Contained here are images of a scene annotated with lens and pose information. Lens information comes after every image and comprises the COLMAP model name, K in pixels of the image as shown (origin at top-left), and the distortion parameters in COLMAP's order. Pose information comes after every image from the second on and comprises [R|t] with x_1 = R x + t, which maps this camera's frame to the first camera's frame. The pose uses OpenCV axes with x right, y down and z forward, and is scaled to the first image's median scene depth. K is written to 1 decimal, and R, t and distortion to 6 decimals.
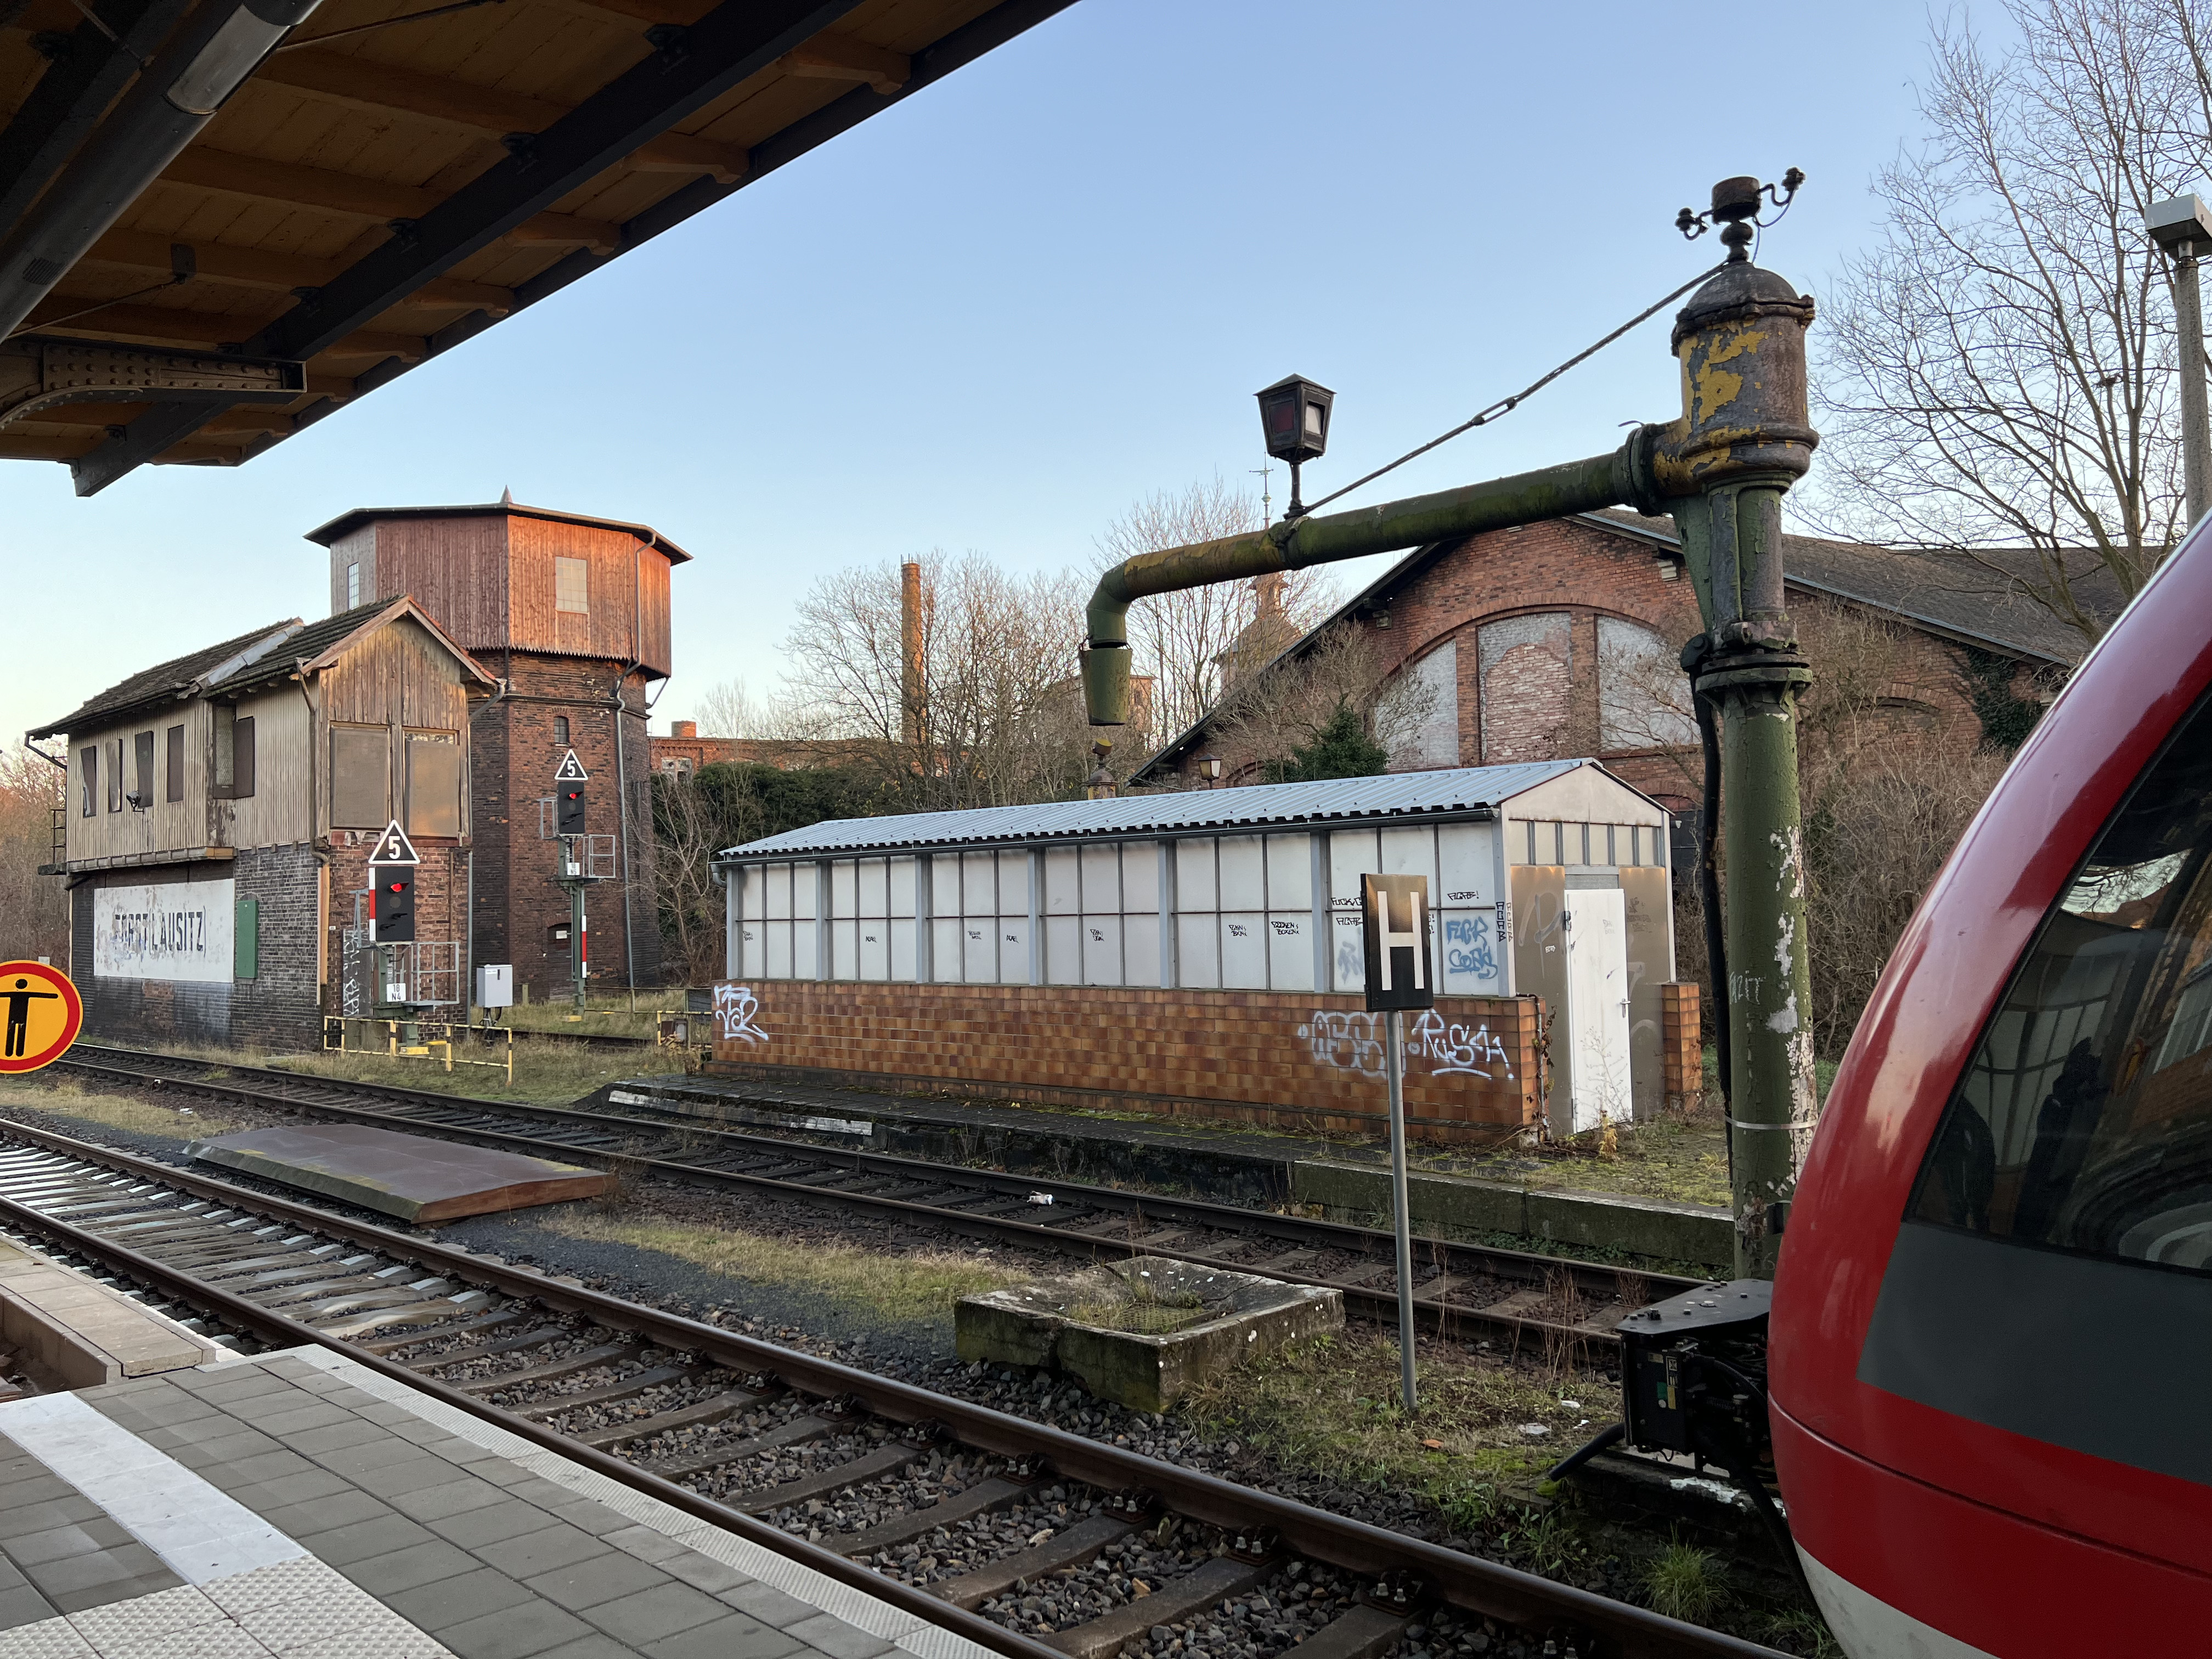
lens RADIAL K [[1657.8, 0, 1081.7], [0, 1657.8, 833.6], [0, 0, 1]] dist [0.150486, -0.391788]
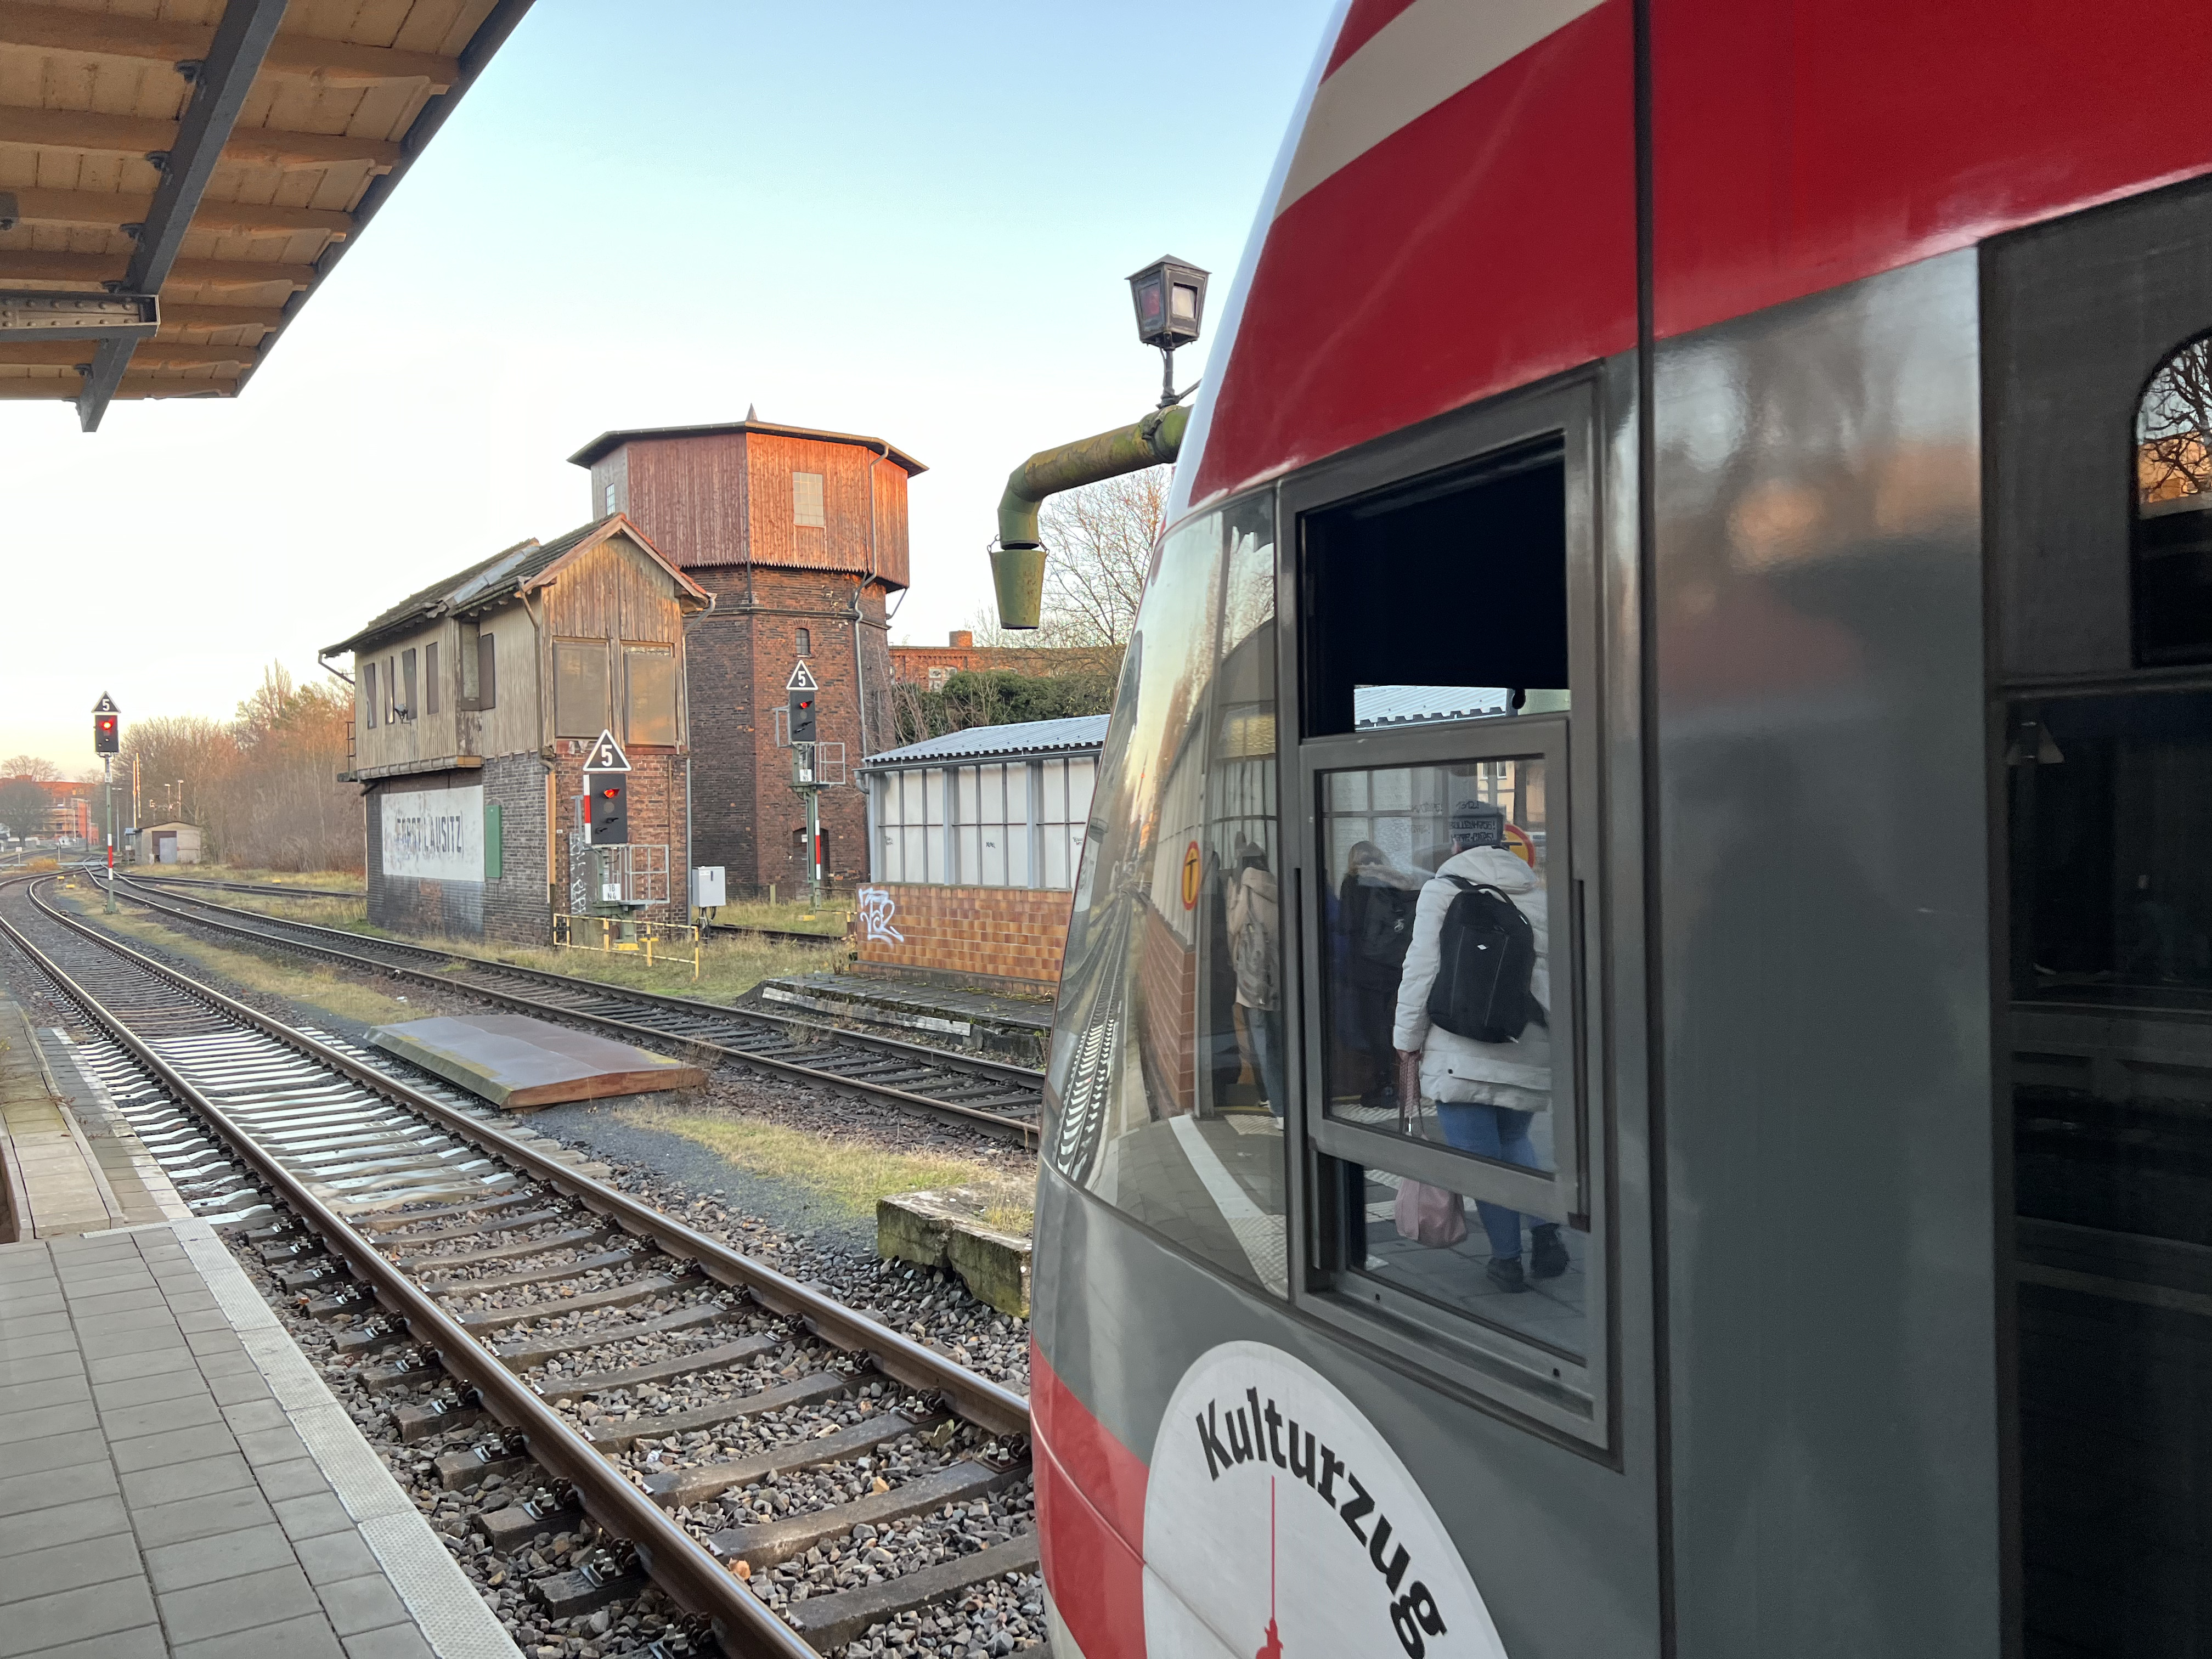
lens RADIAL K [[1657.8, 0, 1081.7], [0, 1657.8, 833.6], [0, 0, 1]] dist [0.150486, -0.391788]
pose [[0.985915, 0.001566, -0.167240, 0.129220], [0.008024, 0.998362, 0.056652, -0.000132], [0.167054, -0.057196, 0.984287, 0.018690]]
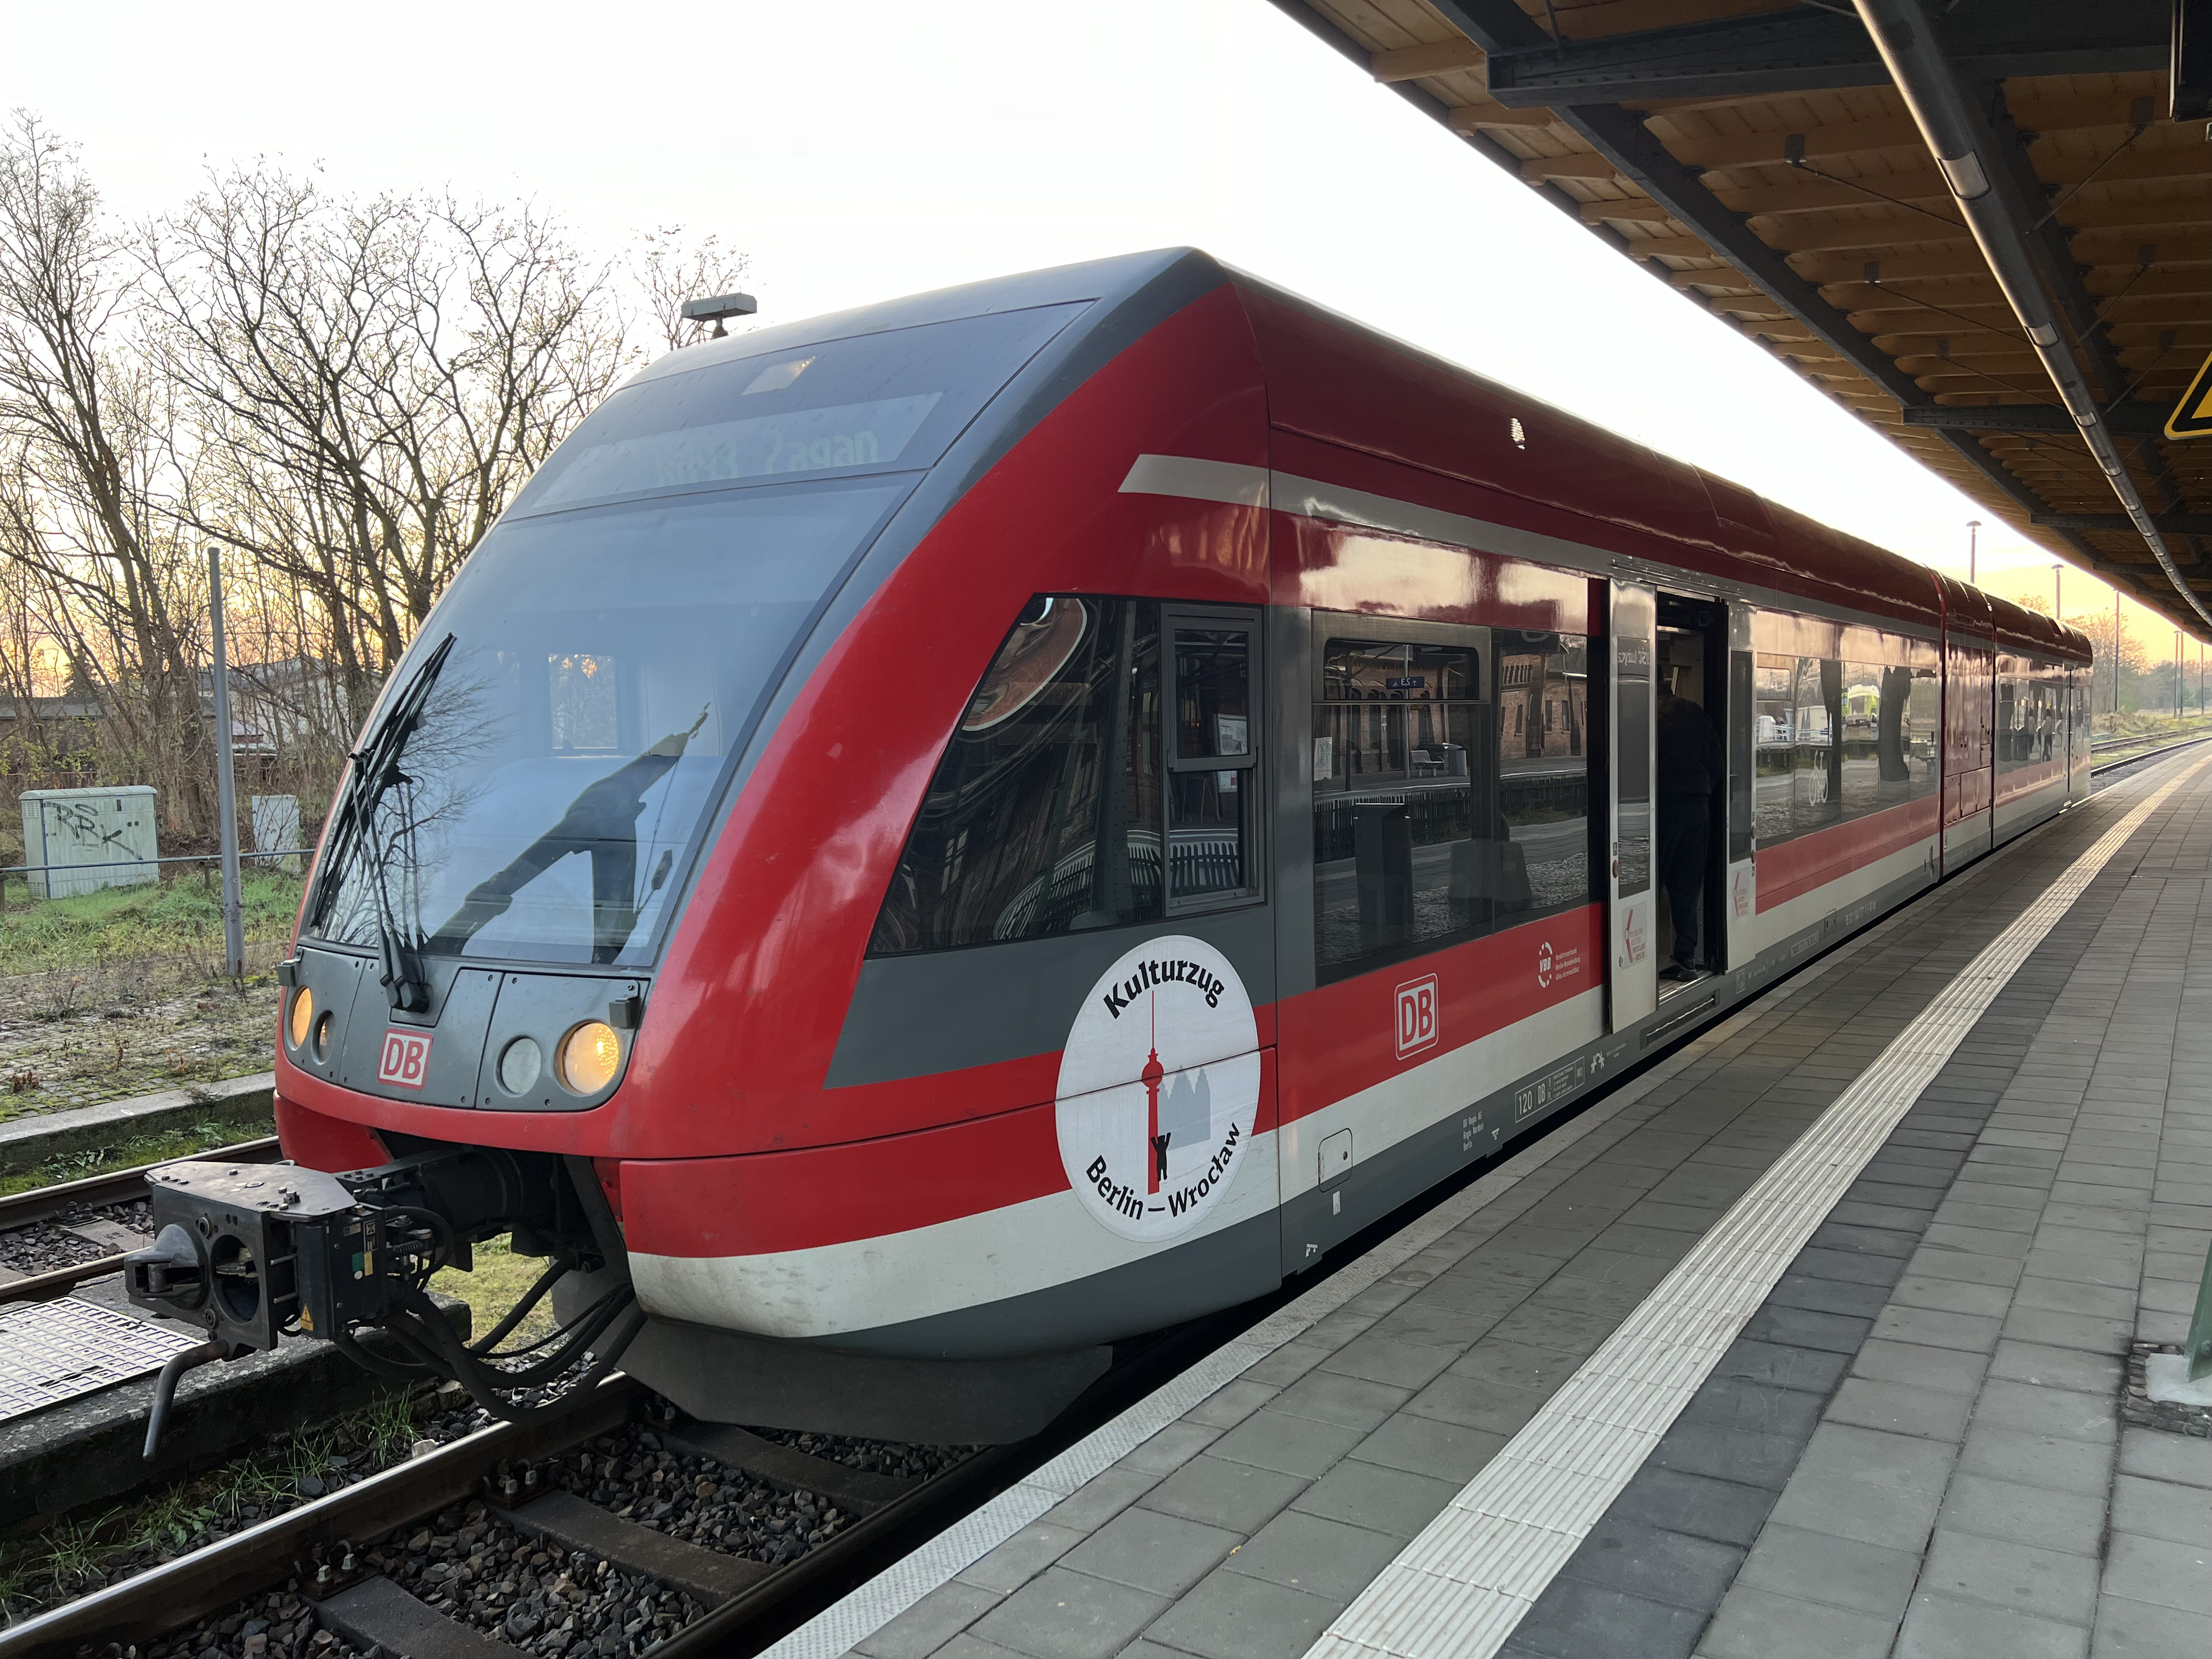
lens RADIAL K [[1674.2, 0, 1137.4], [0, 1674.2, 840.1], [0, 0, 1]] dist [0.048005, -0.058498]
pose [[-0.240393, -0.040931, 0.969812, -0.182457], [-0.016821, 0.999136, 0.038000, 0.015793], [-0.970530, -0.007178, -0.240874, 0.223632]]
